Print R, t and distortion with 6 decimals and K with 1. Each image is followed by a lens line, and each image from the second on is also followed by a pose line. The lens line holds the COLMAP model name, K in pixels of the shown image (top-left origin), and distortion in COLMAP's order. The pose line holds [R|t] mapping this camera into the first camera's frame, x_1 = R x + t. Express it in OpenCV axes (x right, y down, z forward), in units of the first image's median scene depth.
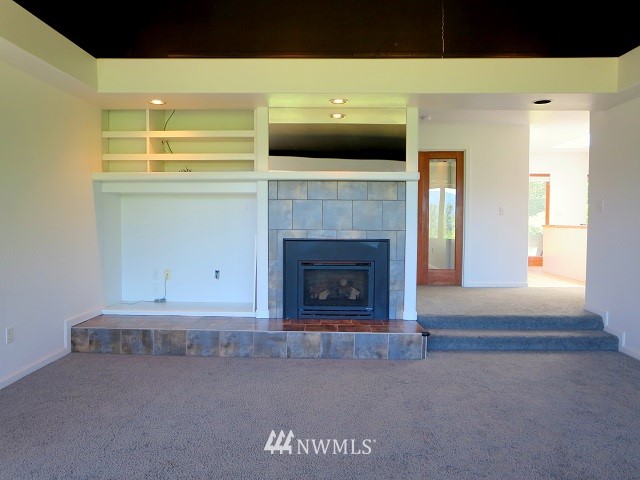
lens RADIAL K [[496.3, 0, 320.6], [0, 496.3, 241.0], [0, 0, 1]] dist [-0.021648, 0.022659]
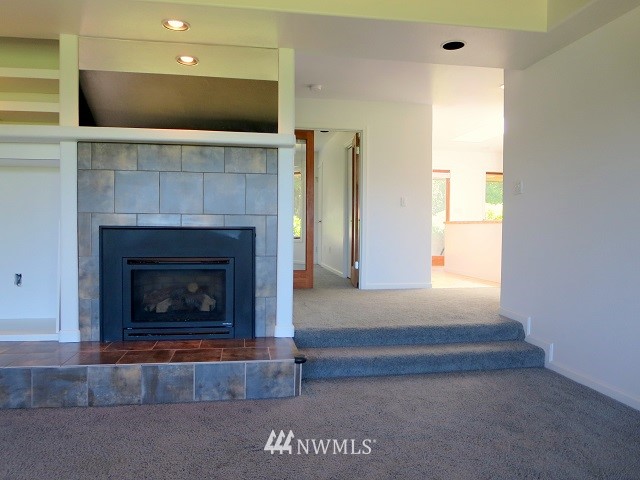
lens RADIAL K [[452.2, 0, 318.1], [0, 452.2, 242.5], [0, 0, 1]] dist [-0.022331, -0.000852]
pose [[0.986123, -0.003477, 0.165982, 0.119486], [0.005371, 0.999925, -0.010965, 0.026759], [-0.165931, 0.011704, 0.986068, 0.332237]]
